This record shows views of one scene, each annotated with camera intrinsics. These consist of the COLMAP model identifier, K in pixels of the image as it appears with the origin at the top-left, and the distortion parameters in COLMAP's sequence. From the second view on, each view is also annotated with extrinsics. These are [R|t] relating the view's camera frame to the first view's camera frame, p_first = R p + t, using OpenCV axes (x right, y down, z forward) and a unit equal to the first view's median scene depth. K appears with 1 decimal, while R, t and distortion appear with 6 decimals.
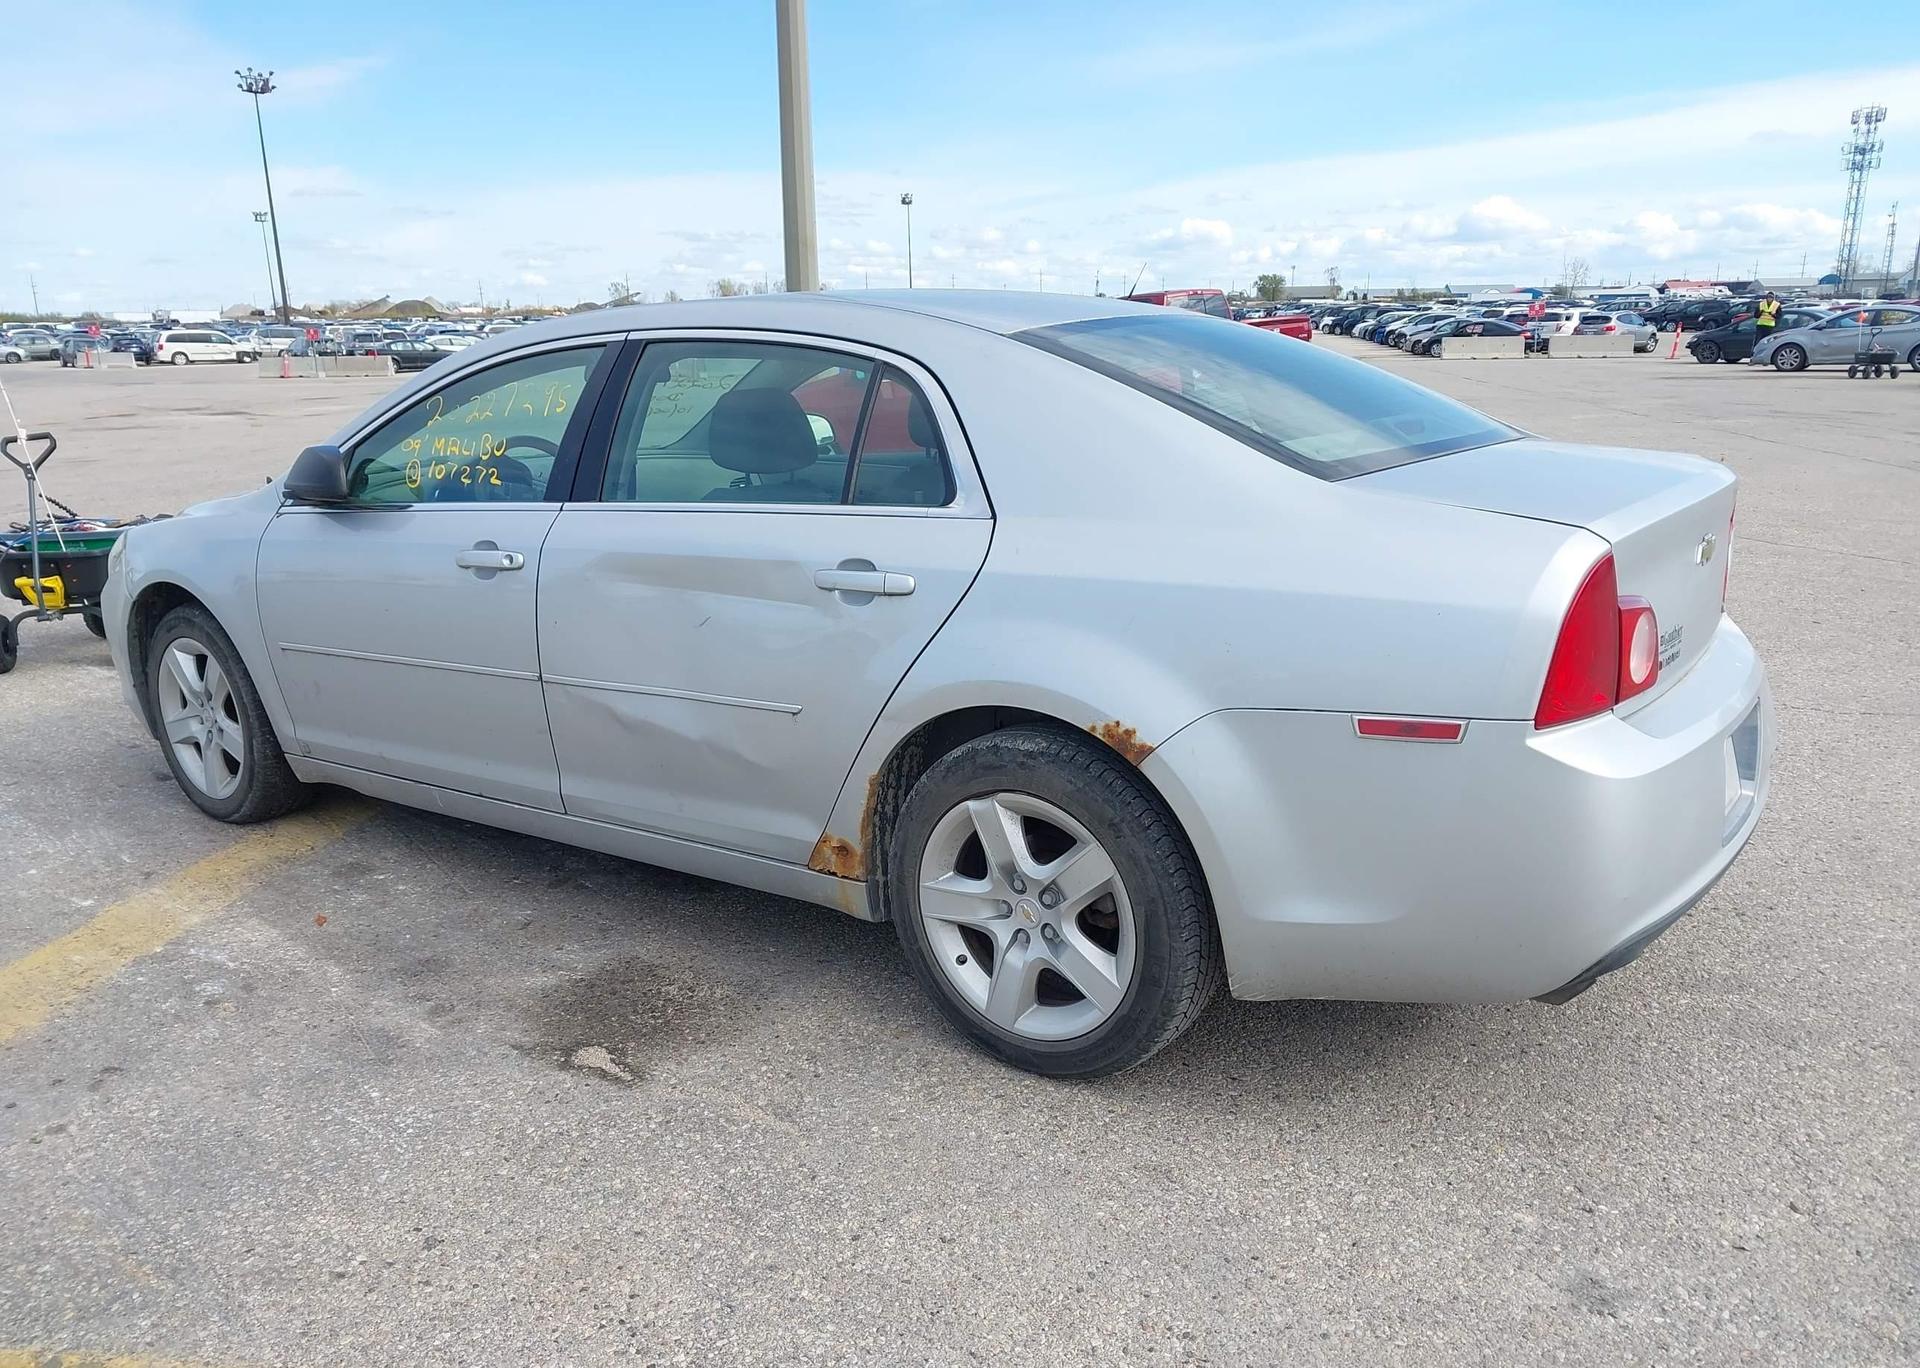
lens RADIAL K [[1544.9, 0, 948.3], [0, 1544.9, 696.6], [0, 0, 1]] dist [0.021598, -0.024838]
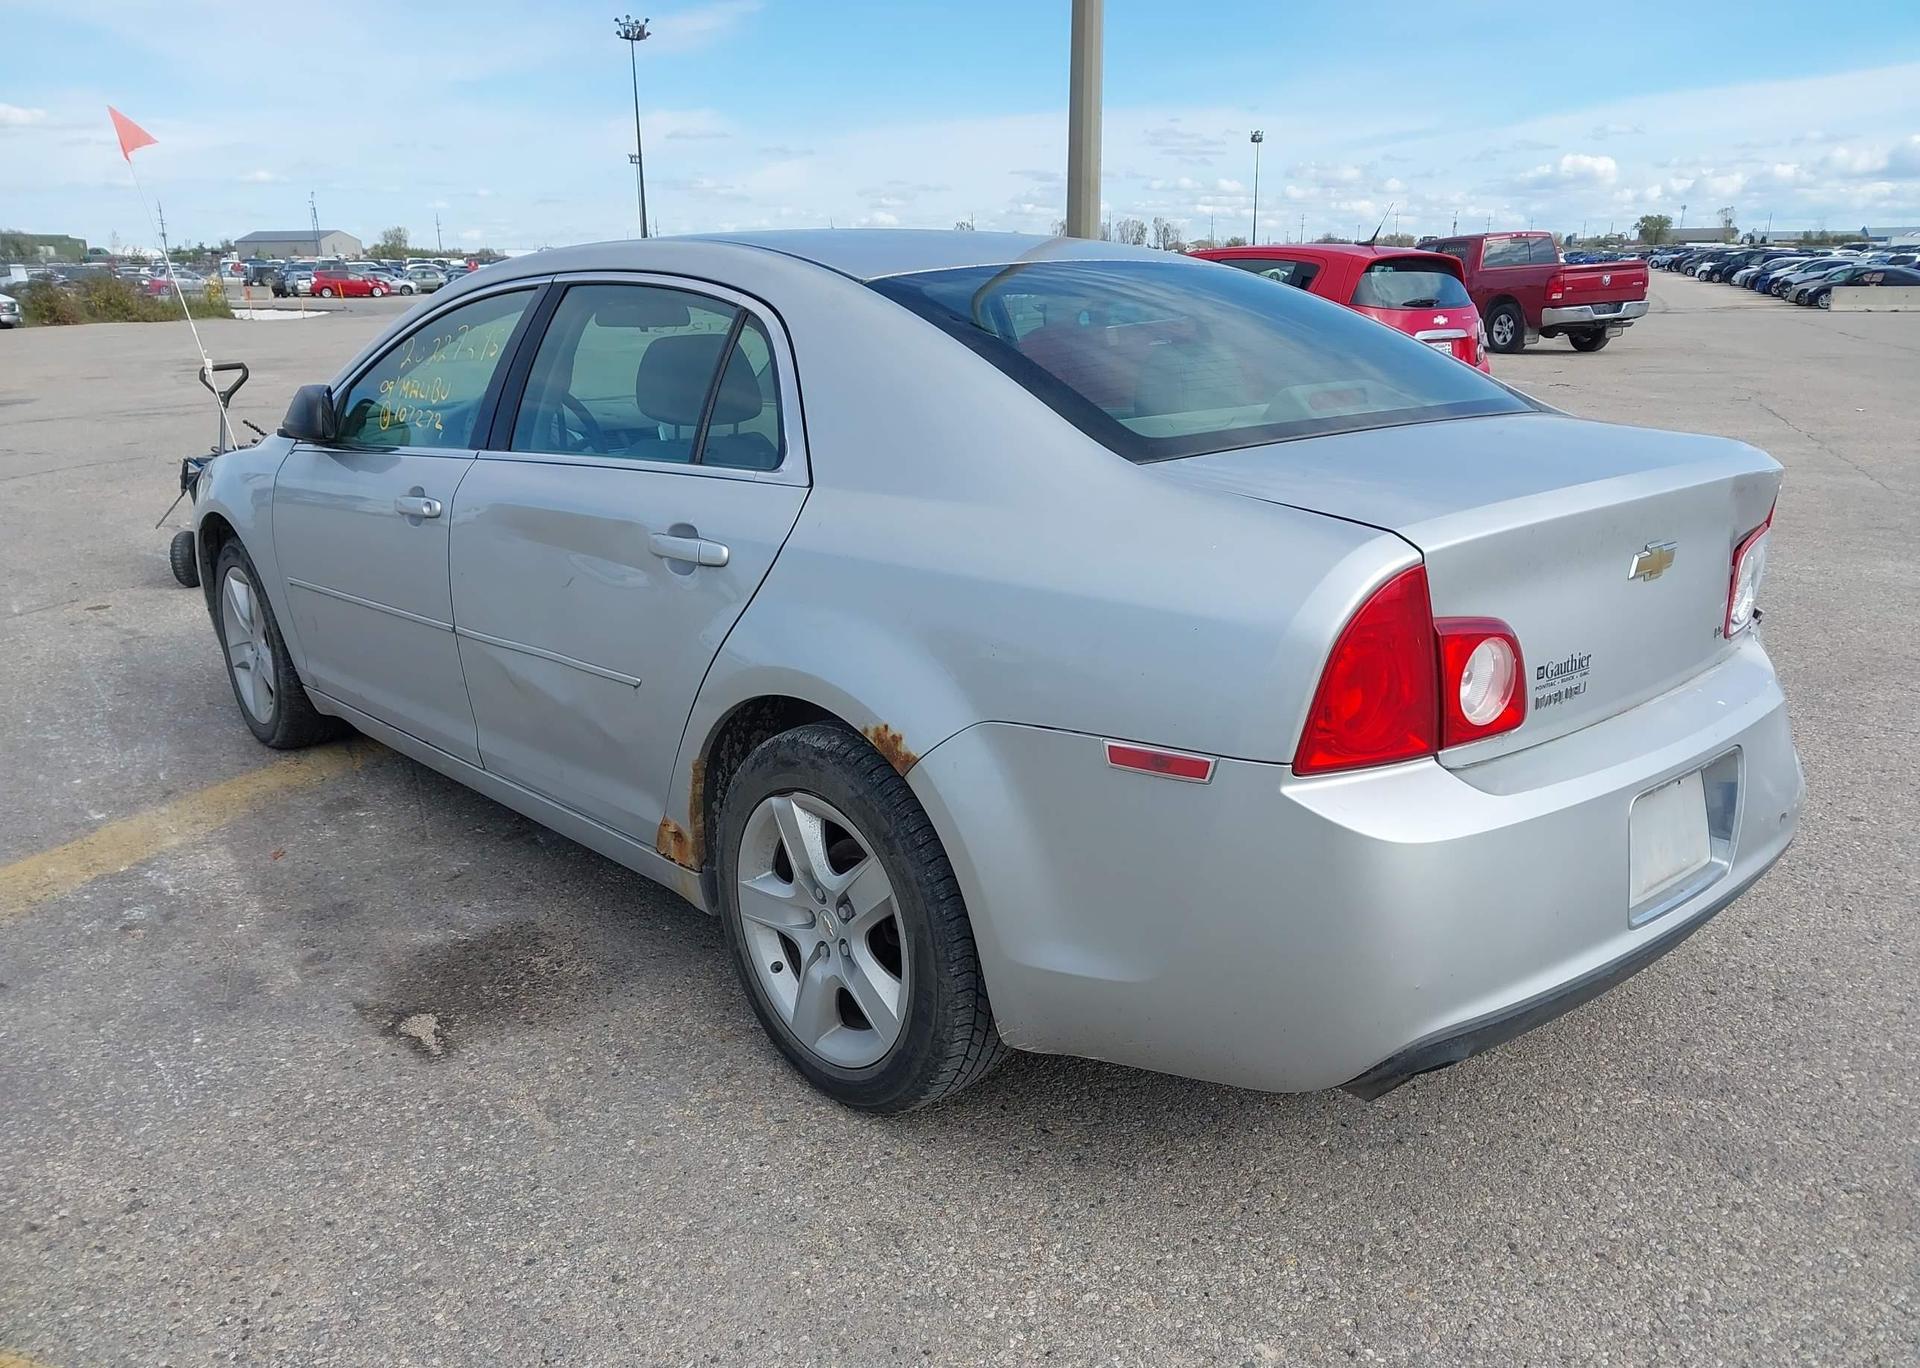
lens RADIAL K [[1544.9, 0, 944.0], [0, 1544.9, 697.9], [0, 0, 1]] dist [0.021598, -0.024838]
pose [[0.976368, 0.066884, -0.205503, 0.269672], [-0.059366, 0.997330, 0.042537, -0.032425], [0.207800, -0.029332, 0.977732, 0.117809]]
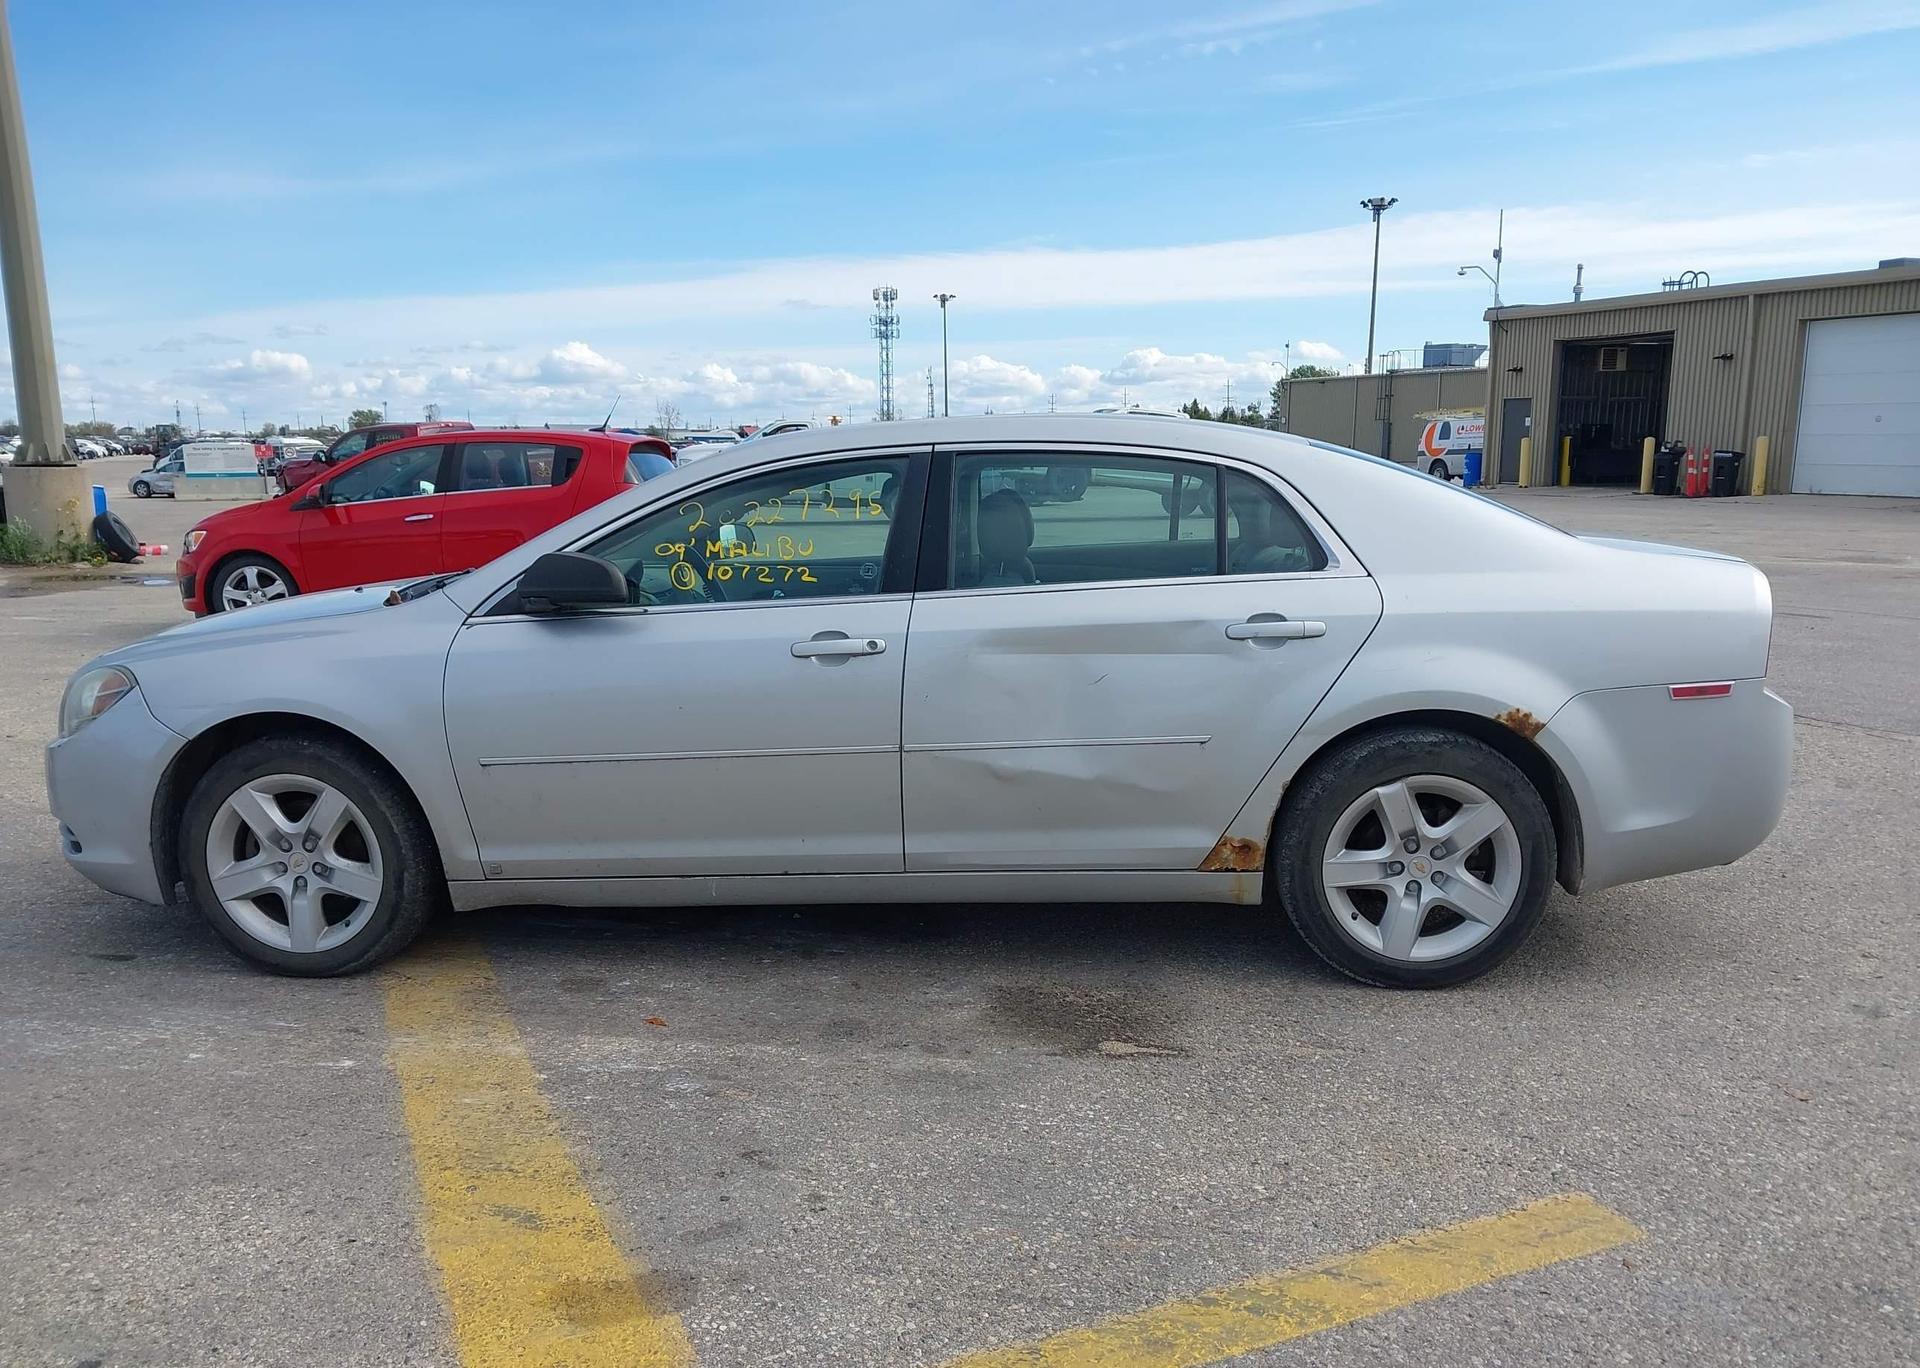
lens RADIAL K [[1544.9, 0, 960.9], [0, 1544.9, 675.3], [0, 0, 1]] dist [0.021598, -0.024838]
pose [[0.841108, -0.065622, 0.536872, -0.909008], [0.118279, 0.990904, -0.064187, 0.013450], [-0.527777, 0.117489, 0.841218, 0.047014]]
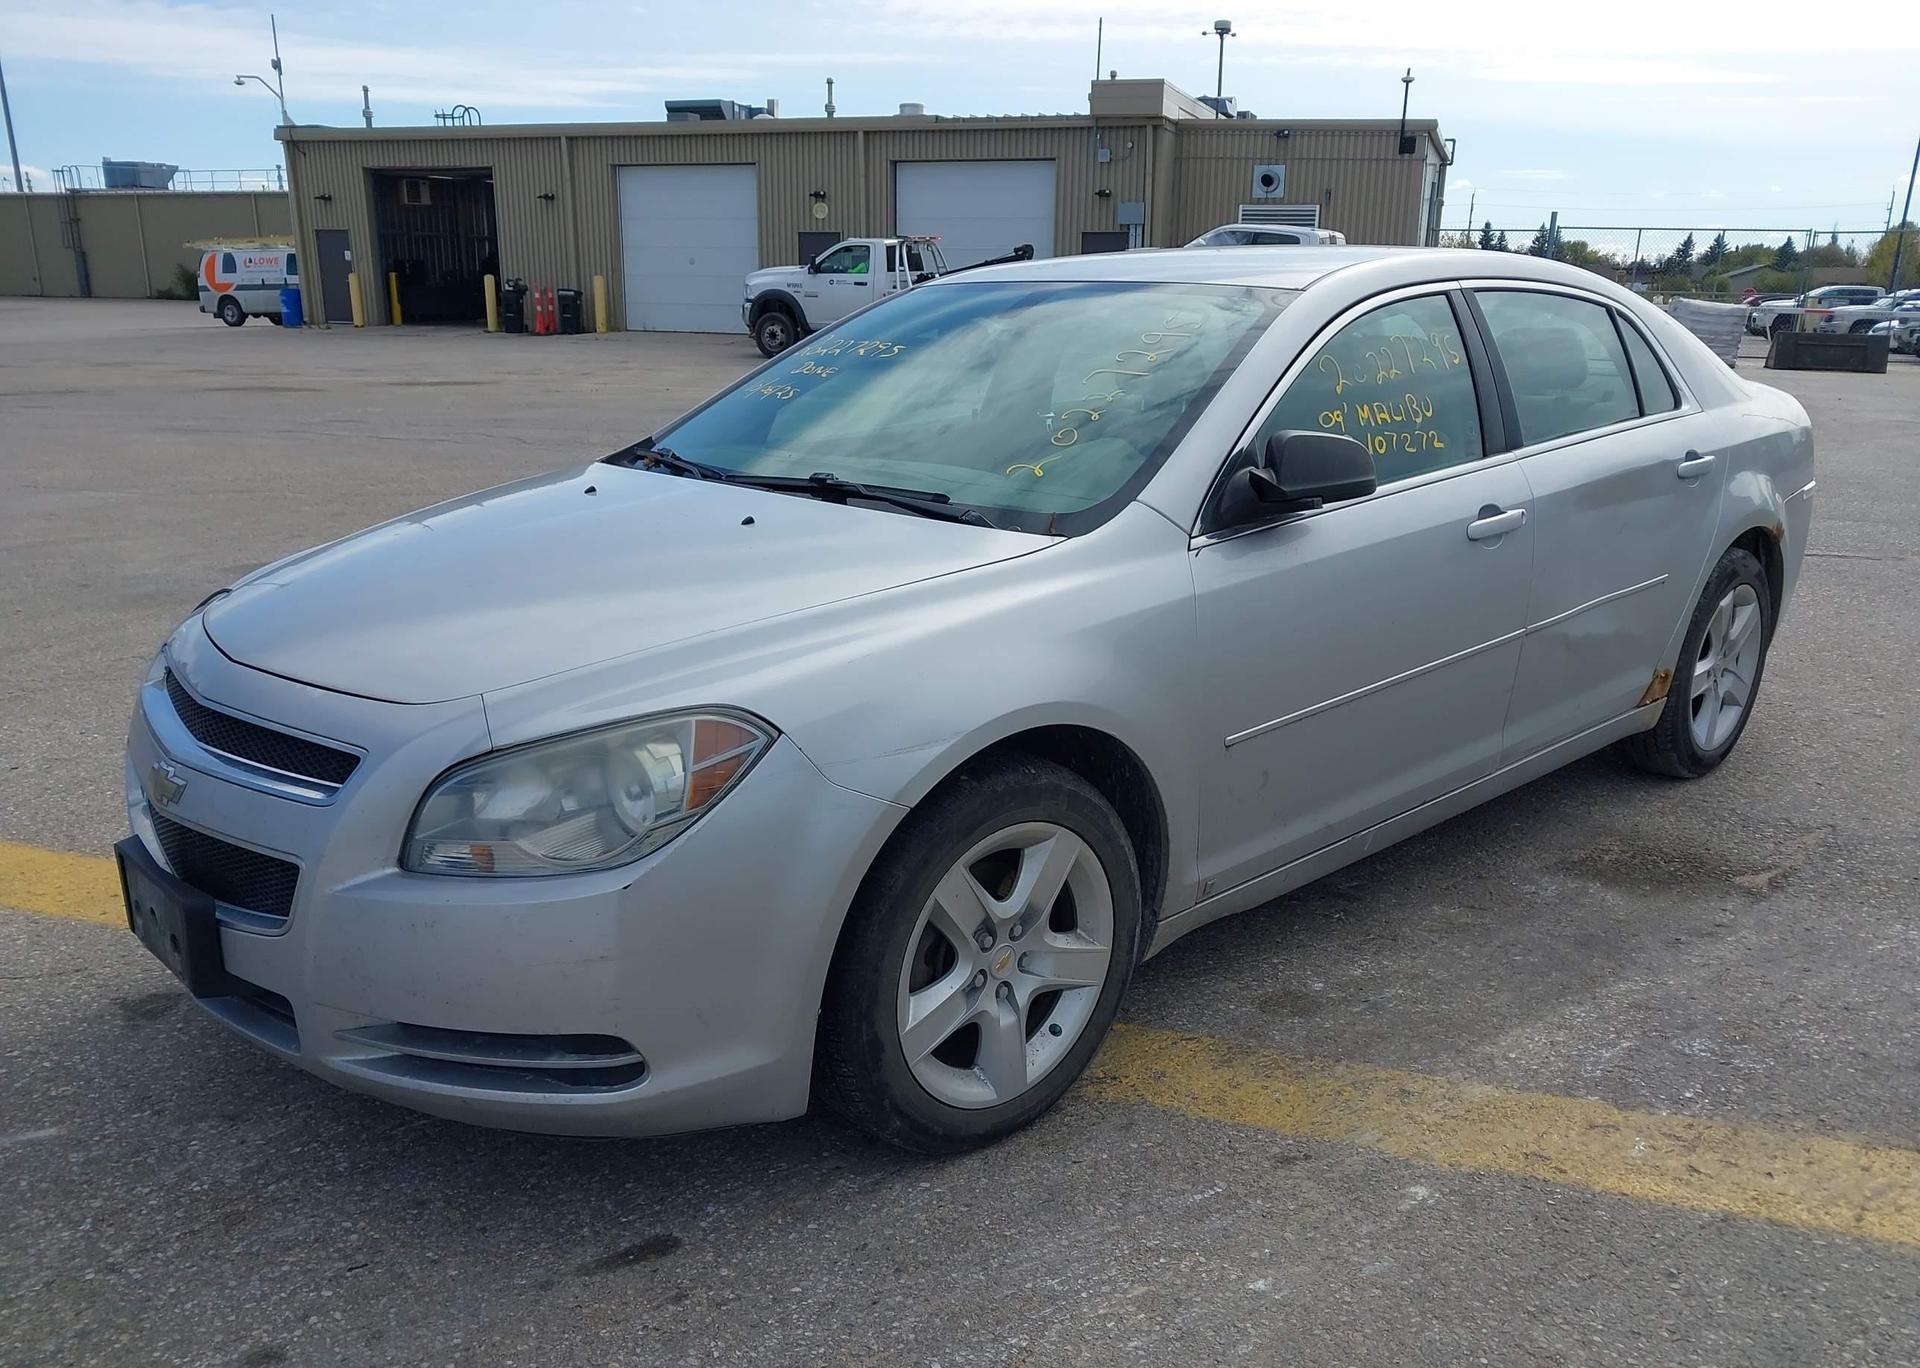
lens RADIAL K [[1544.9, 0, 954.3], [0, 1544.9, 695.1], [0, 0, 1]] dist [0.021598, -0.024838]
pose [[0.177162, -0.234013, 0.955956, -1.422940], [0.223028, 0.955598, 0.192592, -0.271808], [-0.958578, 0.179085, 0.221487, 1.264880]]
